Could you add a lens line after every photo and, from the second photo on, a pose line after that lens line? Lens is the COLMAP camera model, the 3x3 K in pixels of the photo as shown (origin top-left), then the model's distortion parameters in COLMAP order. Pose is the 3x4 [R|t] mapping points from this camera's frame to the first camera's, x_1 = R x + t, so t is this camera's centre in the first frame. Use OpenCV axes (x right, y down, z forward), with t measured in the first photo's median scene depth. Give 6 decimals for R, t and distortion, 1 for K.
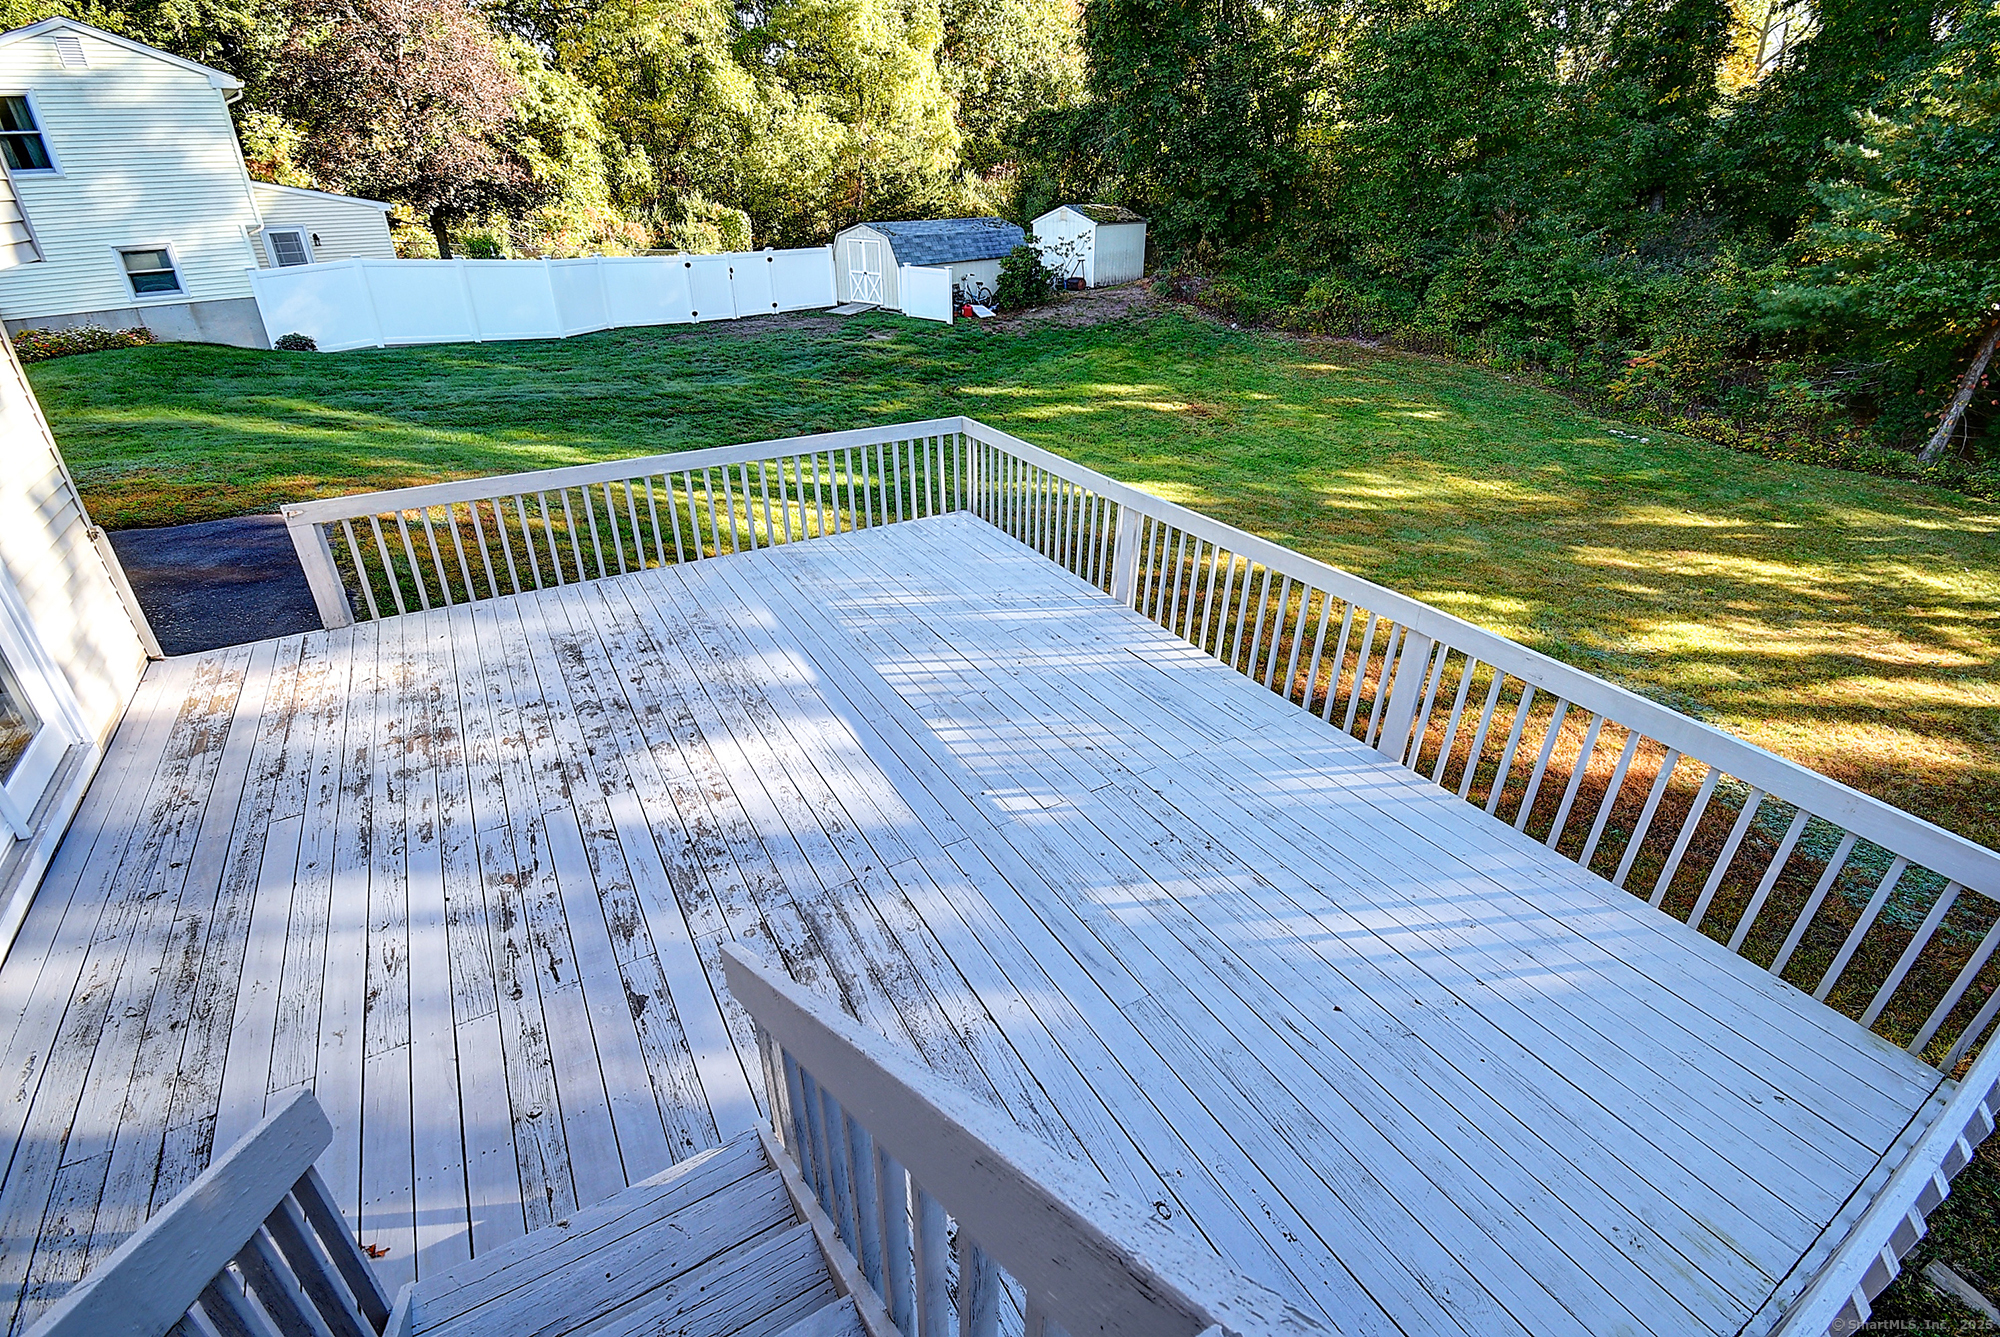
lens RADIAL K [[897.5, 0, 993.6], [0, 897.5, 688.9], [0, 0, 1]] dist [0.000776, -0.008630]
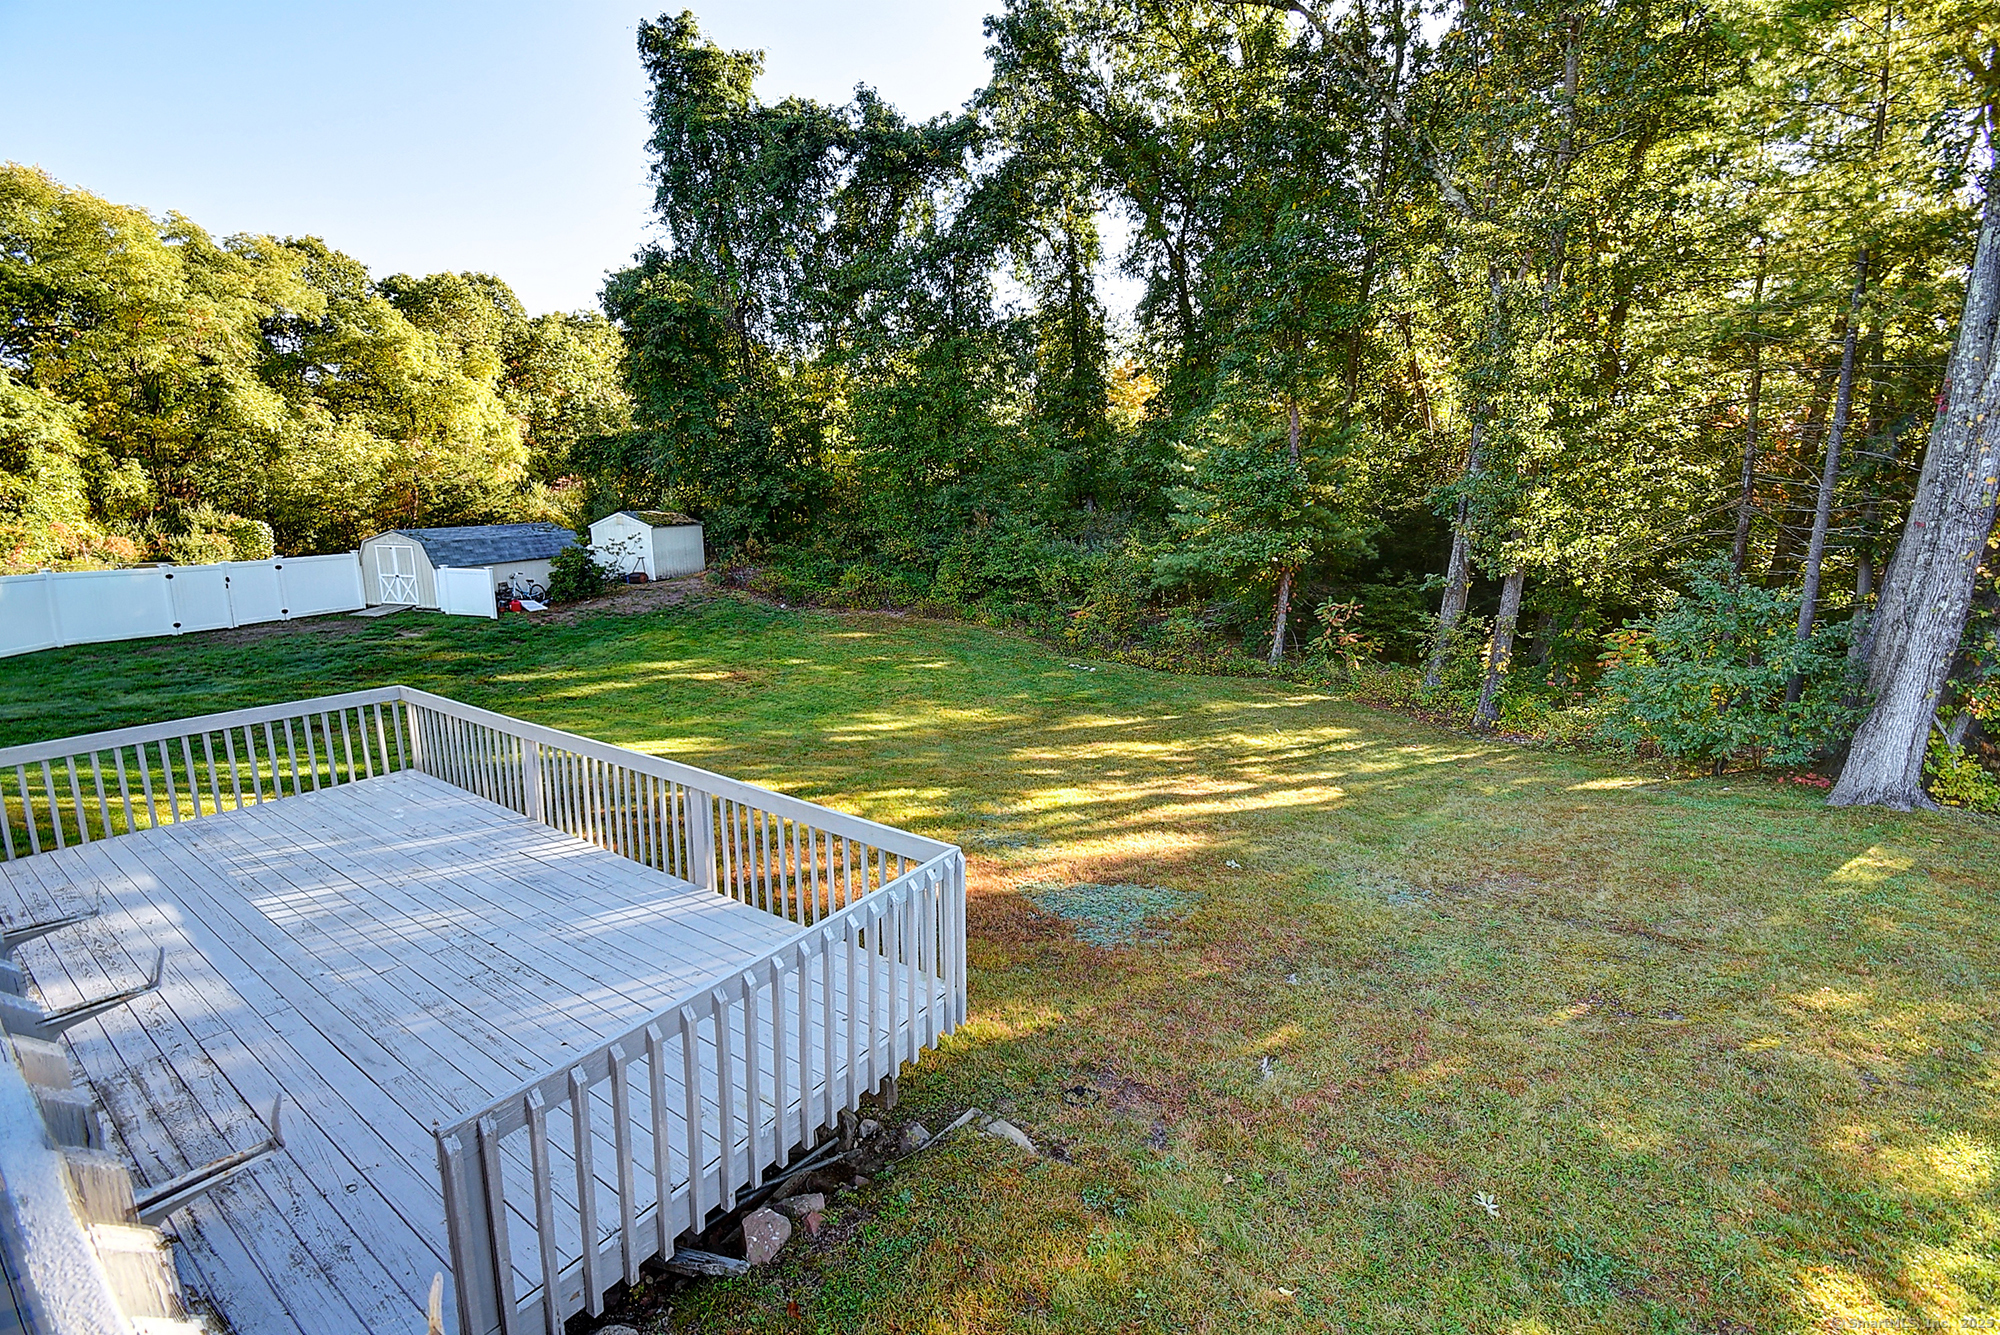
lens RADIAL K [[905.9, 0, 1021.5], [0, 905.9, 686.2], [0, 0, 1]] dist [-0.007668, -0.011806]
pose [[0.907996, -0.087347, 0.409772, 0.075534], [0.205032, 0.945553, -0.252767, 0.049702], [-0.365383, 0.313528, 0.876468, -0.096296]]
